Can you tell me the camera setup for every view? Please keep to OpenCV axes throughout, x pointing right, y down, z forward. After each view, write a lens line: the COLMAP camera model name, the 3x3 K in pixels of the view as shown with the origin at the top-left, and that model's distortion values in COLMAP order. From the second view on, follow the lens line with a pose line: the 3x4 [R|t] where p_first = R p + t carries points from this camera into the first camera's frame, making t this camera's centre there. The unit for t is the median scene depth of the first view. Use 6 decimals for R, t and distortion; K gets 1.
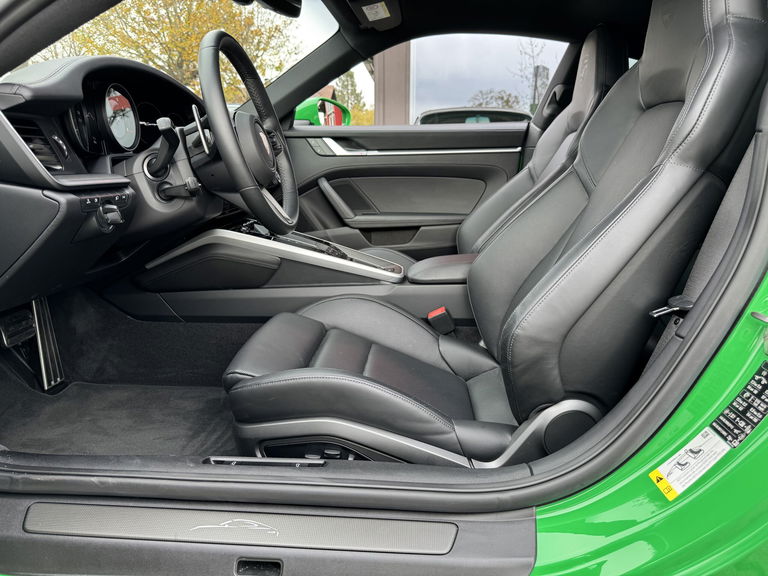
lens RADIAL K [[541.9, 0, 384.0], [0, 541.9, 288.0], [0, 0, 1]] dist [0.047303, -0.085601]
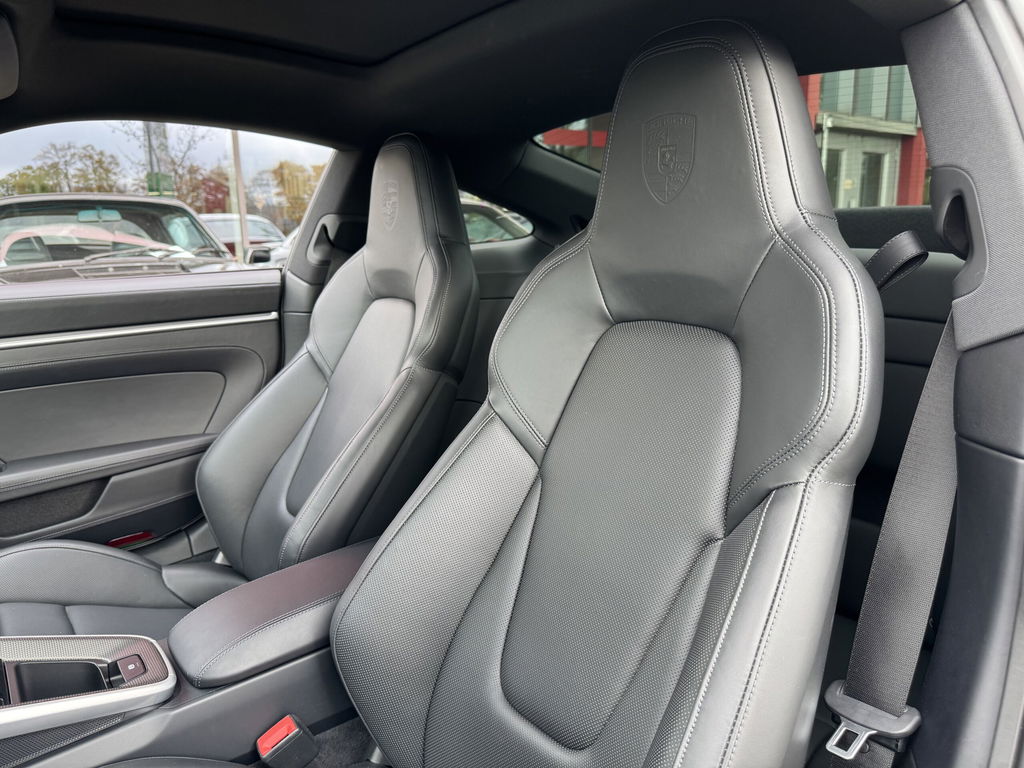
lens RADIAL K [[722.6, 0, 512.0], [0, 722.6, 384.0], [0, 0, 1]] dist [0.047303, -0.085601]
pose [[0.759491, -0.151992, 0.632512, -0.141458], [0.177175, 0.983894, 0.023685, -0.326014], [-0.625925, 0.094077, 0.774188, 0.490850]]
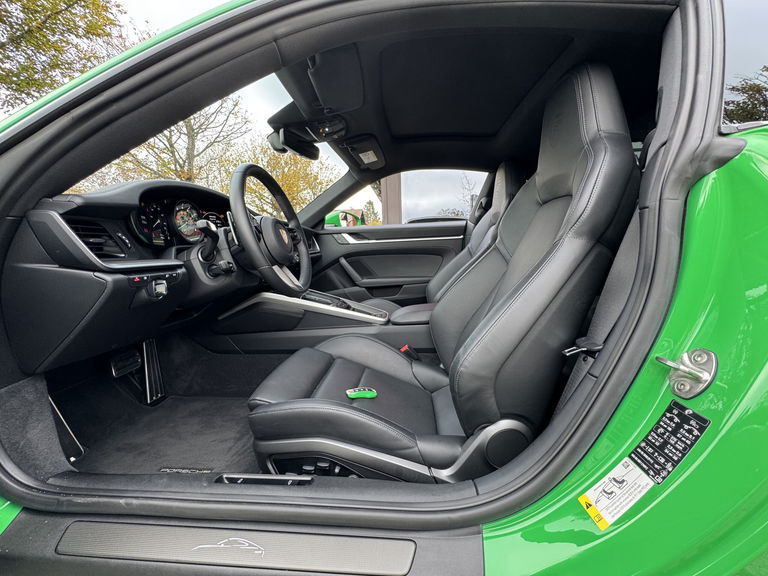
lens RADIAL K [[305.4, 0, 385.2], [0, 305.4, 283.1], [0, 0, 1]] dist [-0.012832, -0.000139]
pose [[0.999286, -0.029824, -0.023181, 0.074940], [0.026957, 0.992948, -0.115446, -0.036325], [0.026461, 0.114739, 0.993043, 0.214177]]
